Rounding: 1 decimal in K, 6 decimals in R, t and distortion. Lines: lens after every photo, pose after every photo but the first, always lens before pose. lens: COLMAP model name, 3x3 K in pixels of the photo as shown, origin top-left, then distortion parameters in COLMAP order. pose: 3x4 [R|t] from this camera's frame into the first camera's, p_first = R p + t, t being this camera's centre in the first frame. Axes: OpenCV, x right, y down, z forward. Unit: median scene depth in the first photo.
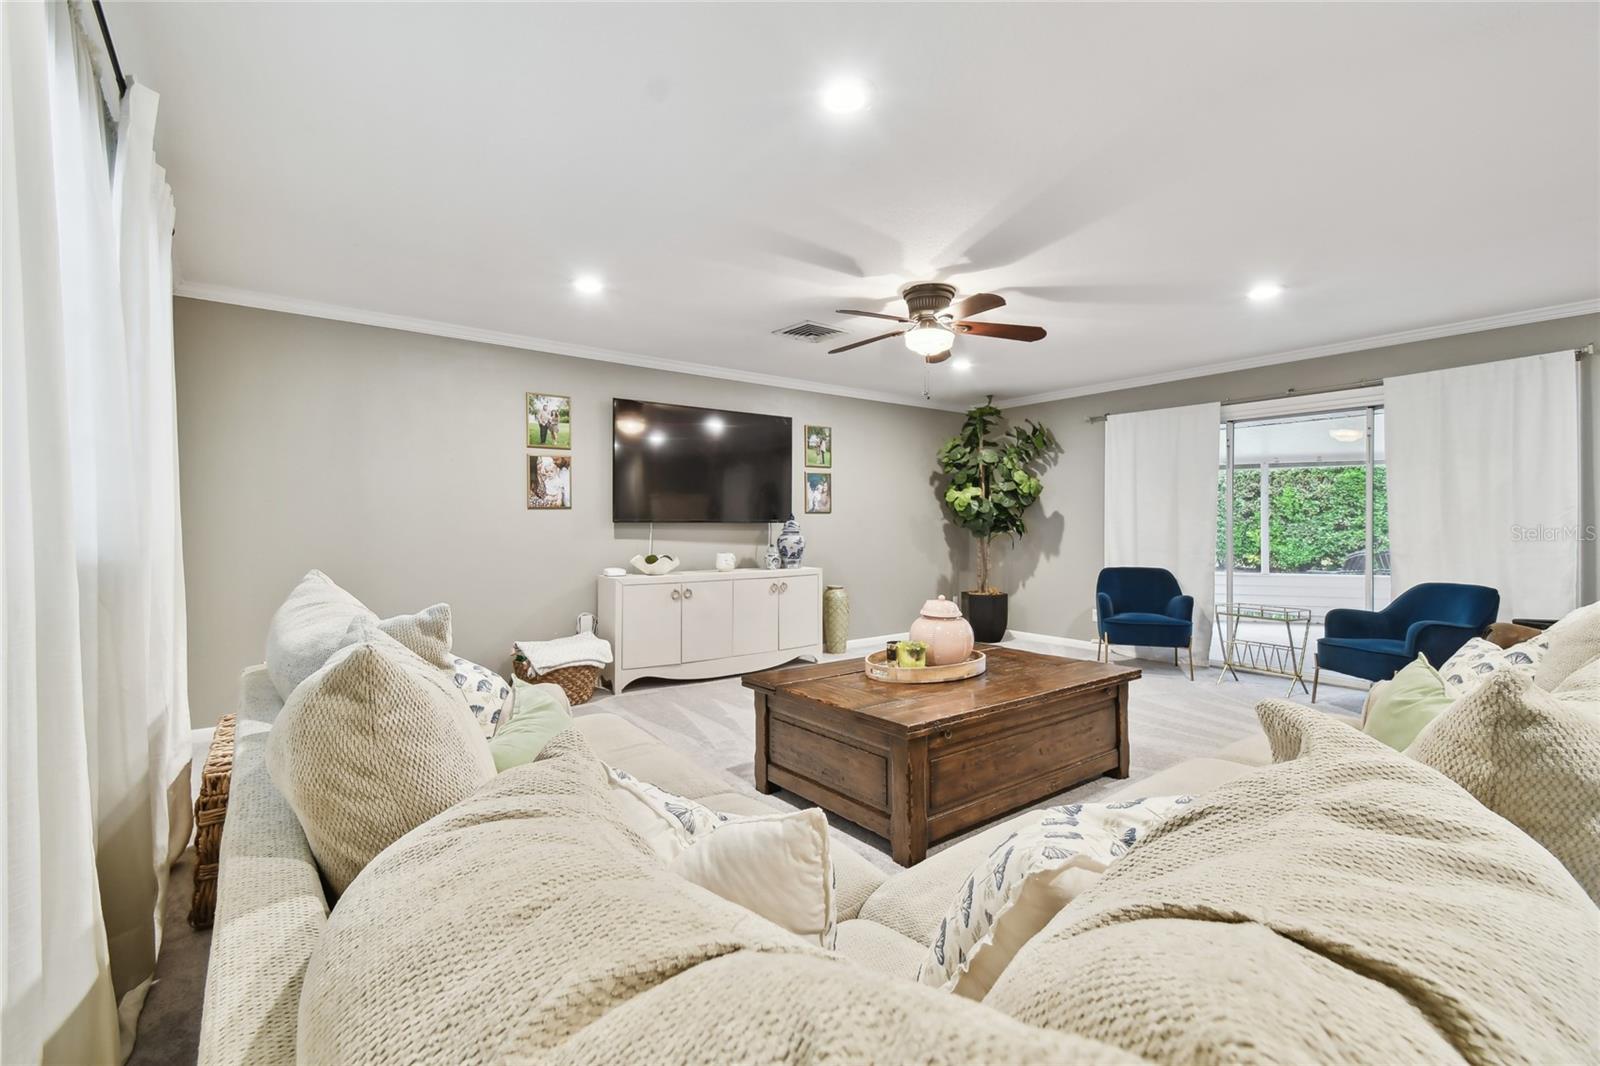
lens RADIAL K [[702.6, 0, 801.7], [0, 702.6, 519.2], [0, 0, 1]] dist [0.054650, -0.024586]
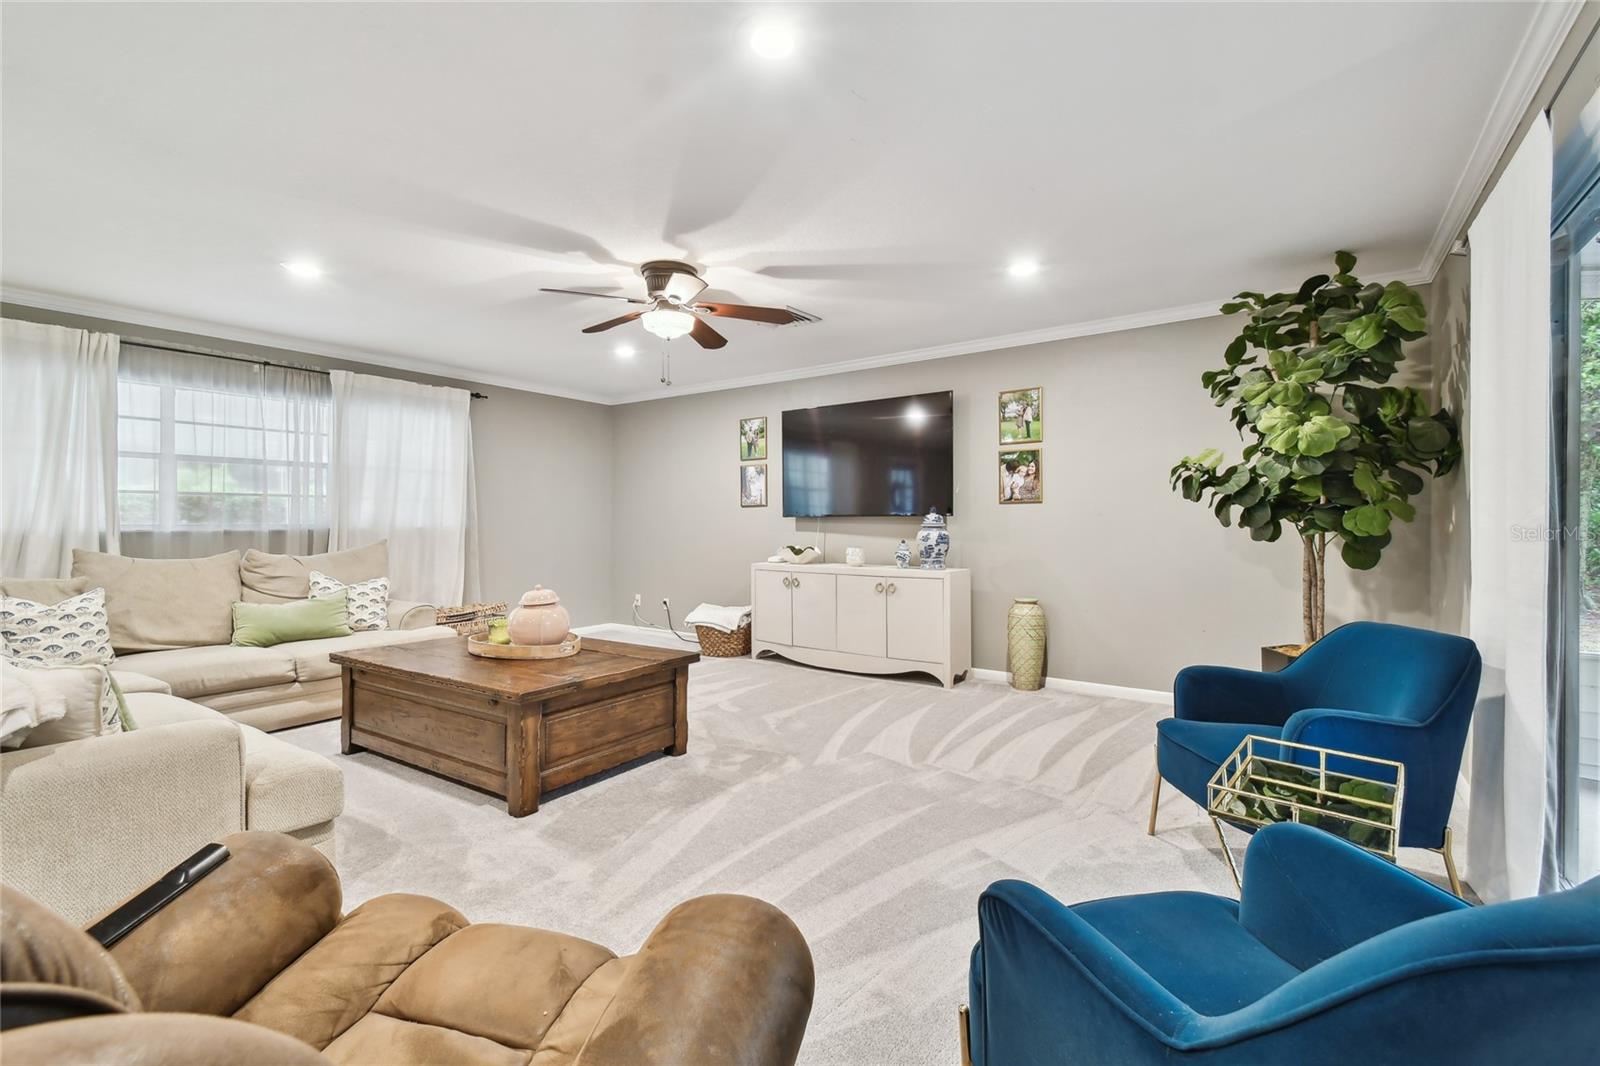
lens RADIAL K [[702.6, 0, 801.7], [0, 702.6, 519.2], [0, 0, 1]] dist [0.054650, -0.024586]
pose [[0.294906, -0.001814, -0.955525, 0.816771], [0.009167, 0.999958, 0.000931, 0.007028], [0.955482, -0.009034, 0.294910, 0.646401]]
